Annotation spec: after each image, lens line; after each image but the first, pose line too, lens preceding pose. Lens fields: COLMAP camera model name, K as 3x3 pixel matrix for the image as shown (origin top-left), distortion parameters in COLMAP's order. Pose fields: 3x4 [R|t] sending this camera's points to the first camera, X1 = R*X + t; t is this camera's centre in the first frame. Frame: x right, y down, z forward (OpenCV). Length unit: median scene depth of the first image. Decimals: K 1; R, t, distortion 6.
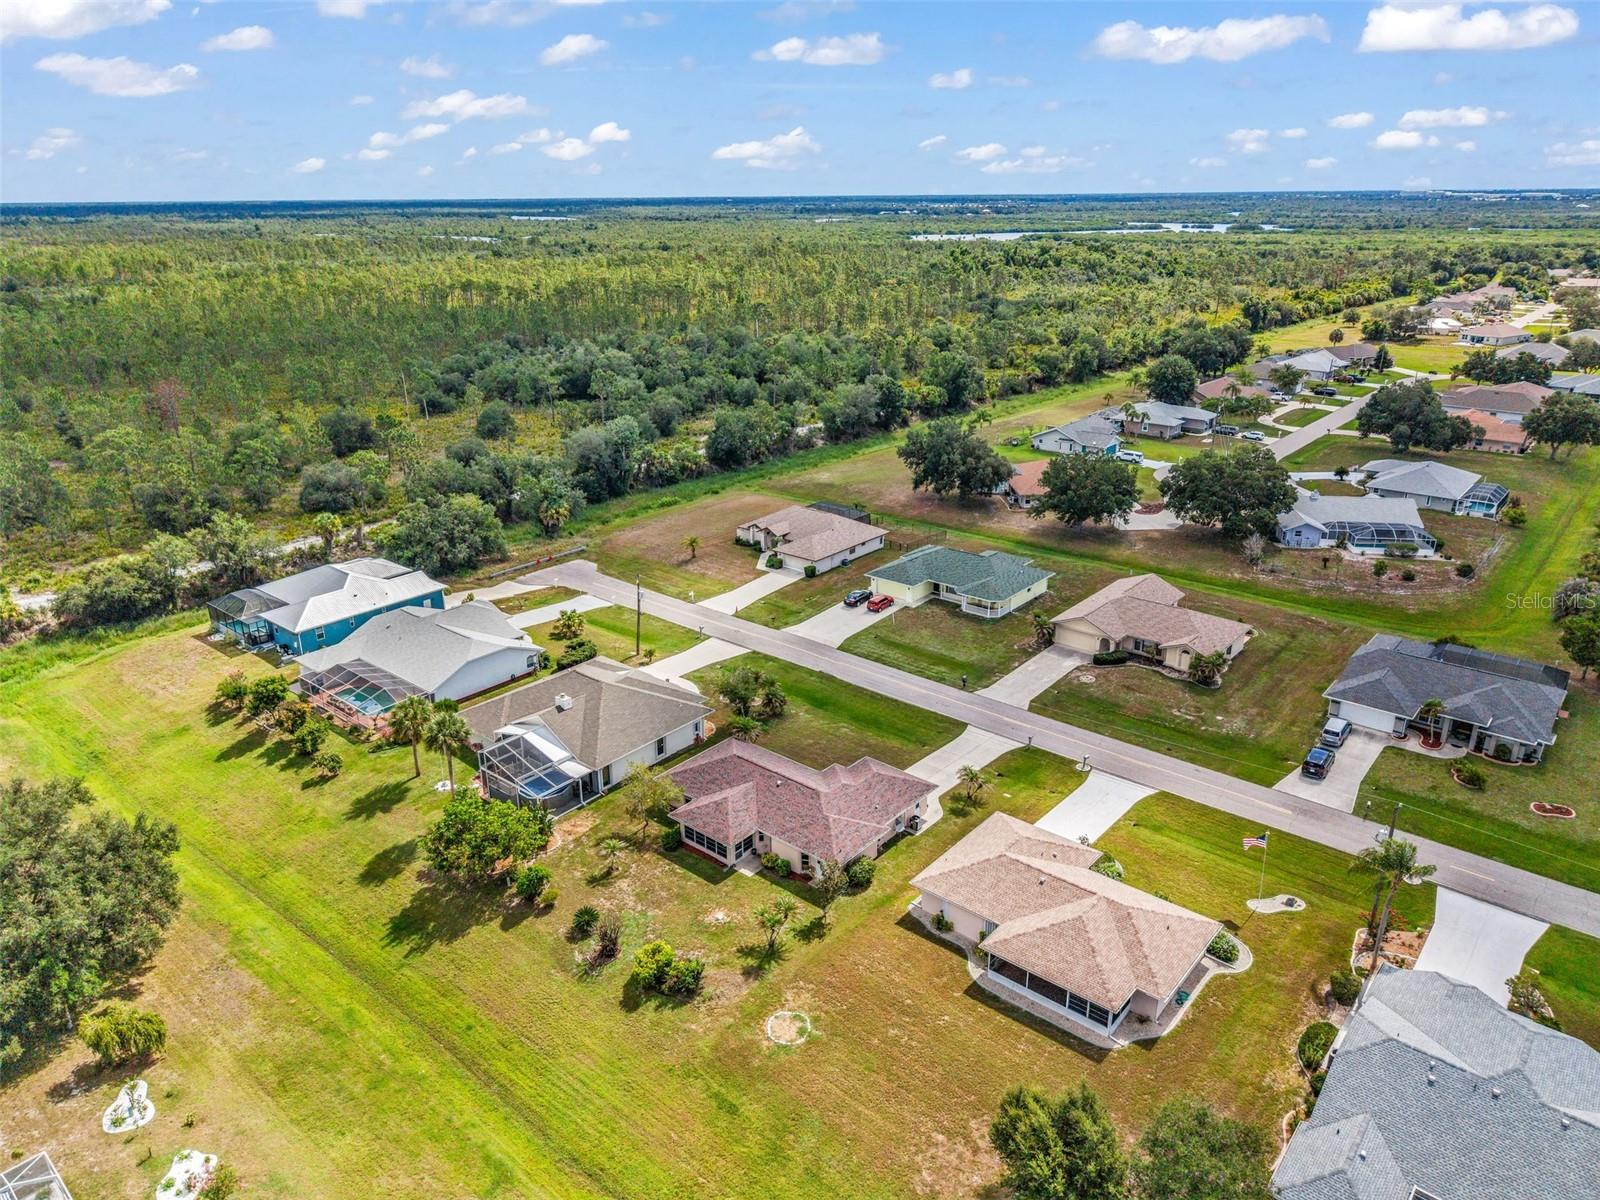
lens RADIAL K [[1069.7, 0, 798.8], [0, 1069.7, 595.5], [0, 0, 1]] dist [0.024839, -0.024696]
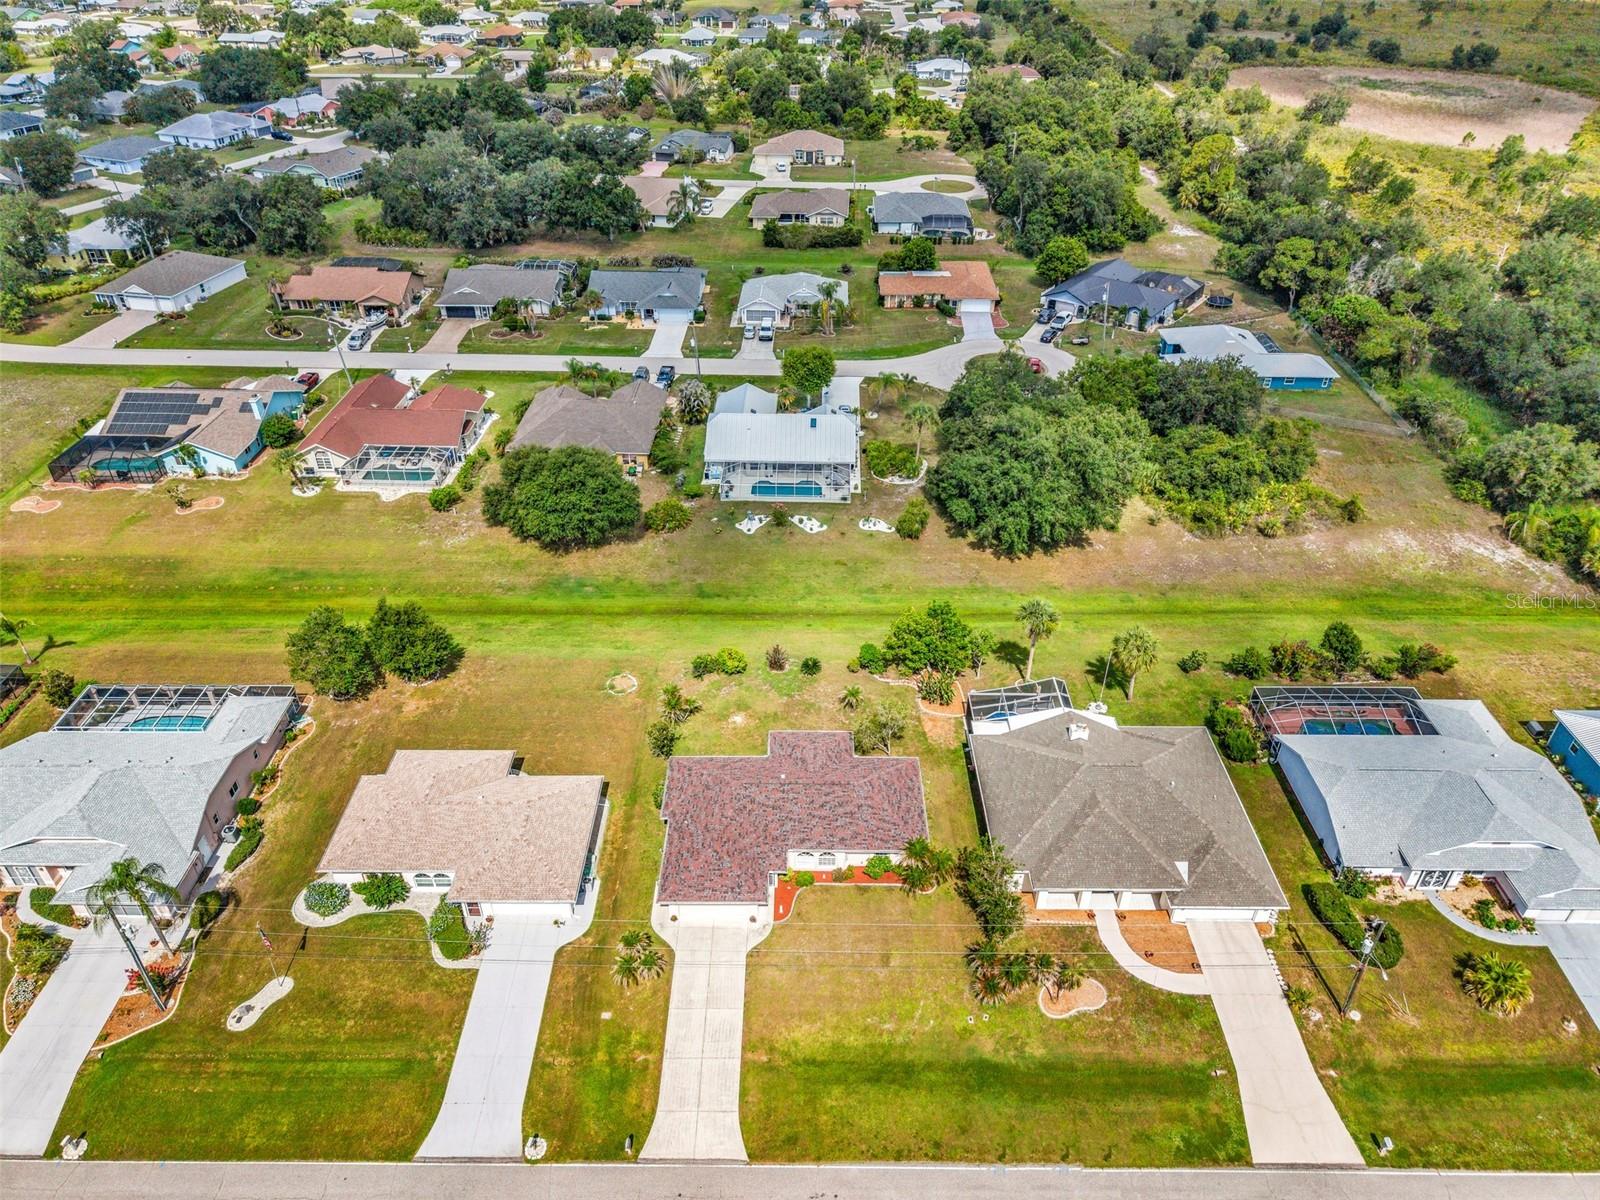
lens RADIAL K [[1069.7, 0, 798.8], [0, 1069.7, 595.5], [0, 0, 1]] dist [0.024839, -0.024696]
pose [[-0.763129, 0.369980, -0.529857, 0.270236], [-0.222965, 0.618819, 0.753226, -0.417558], [0.606564, 0.692949, -0.389746, 0.829559]]
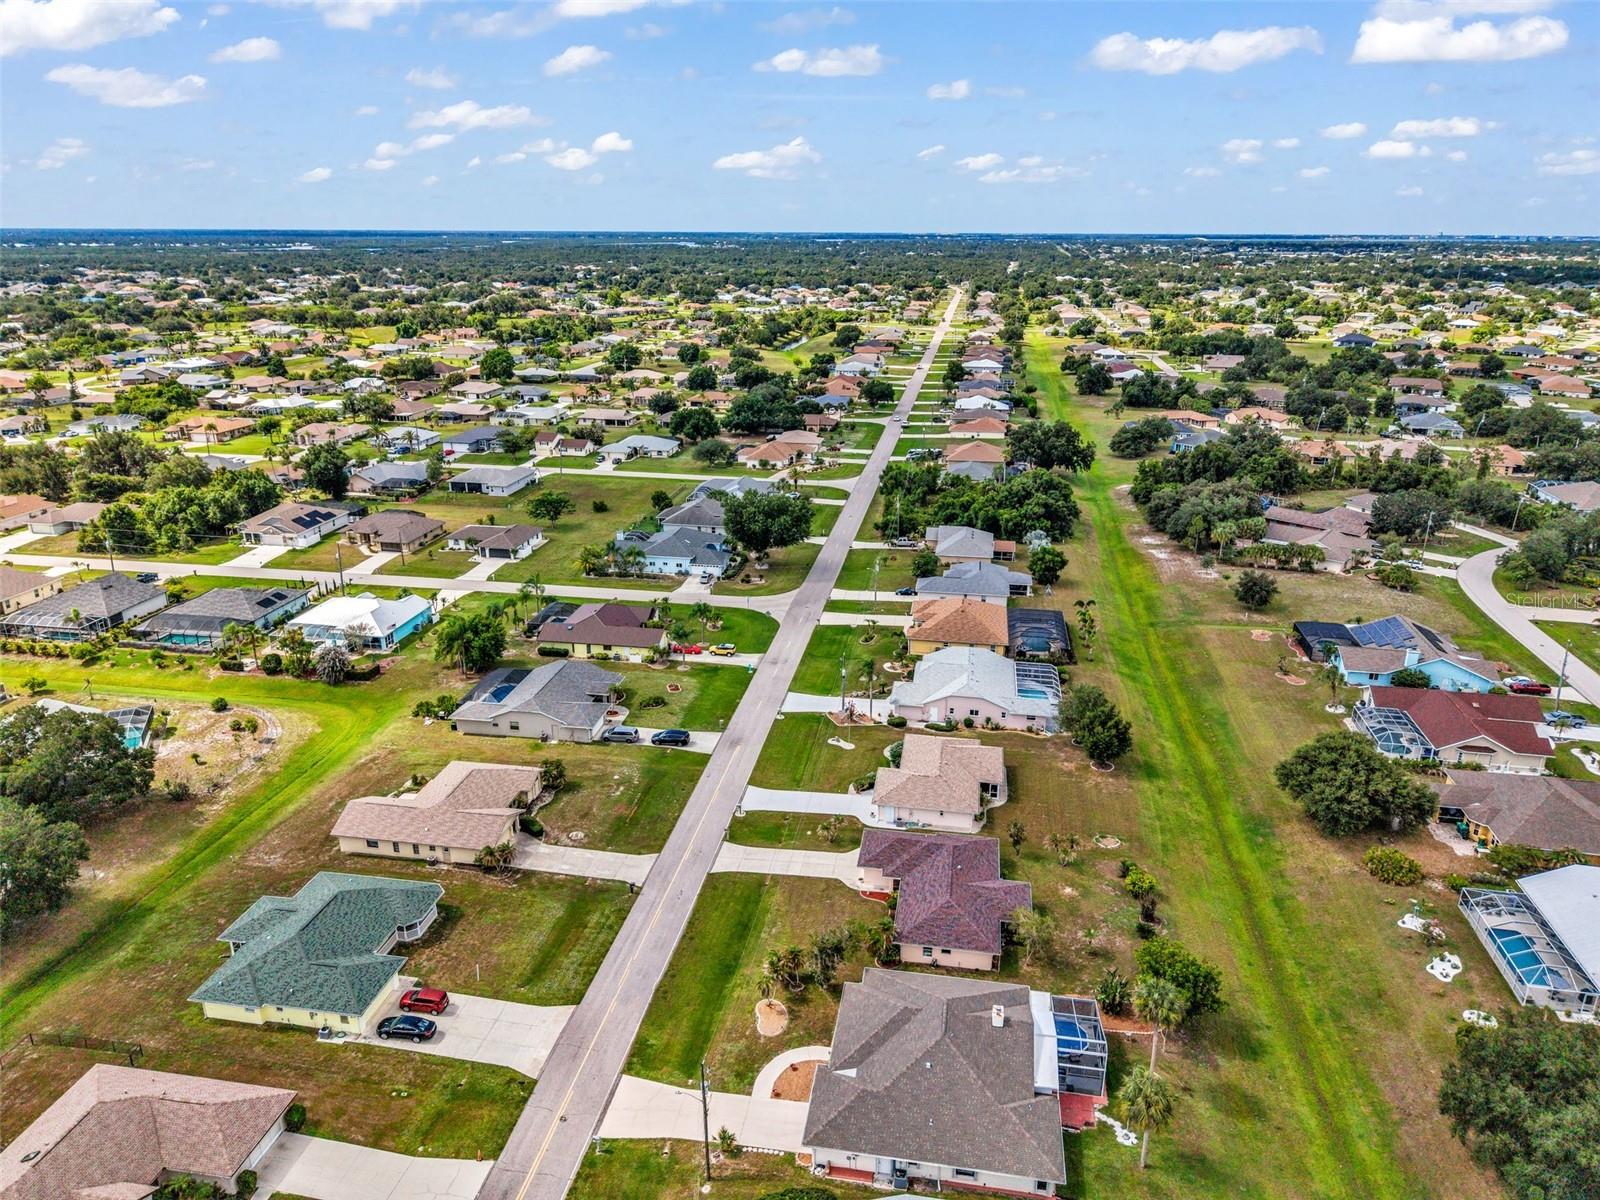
lens RADIAL K [[1064.2, 0, 800.0], [0, 1064.2, 600.0], [0, 0, 1]] dist [0.052150, -0.073051]
pose [[-0.512938, -0.274258, 0.813436, -0.561223], [0.301398, 0.829724, 0.469806, -0.478226], [-0.803775, 0.486149, -0.342936, 0.936364]]
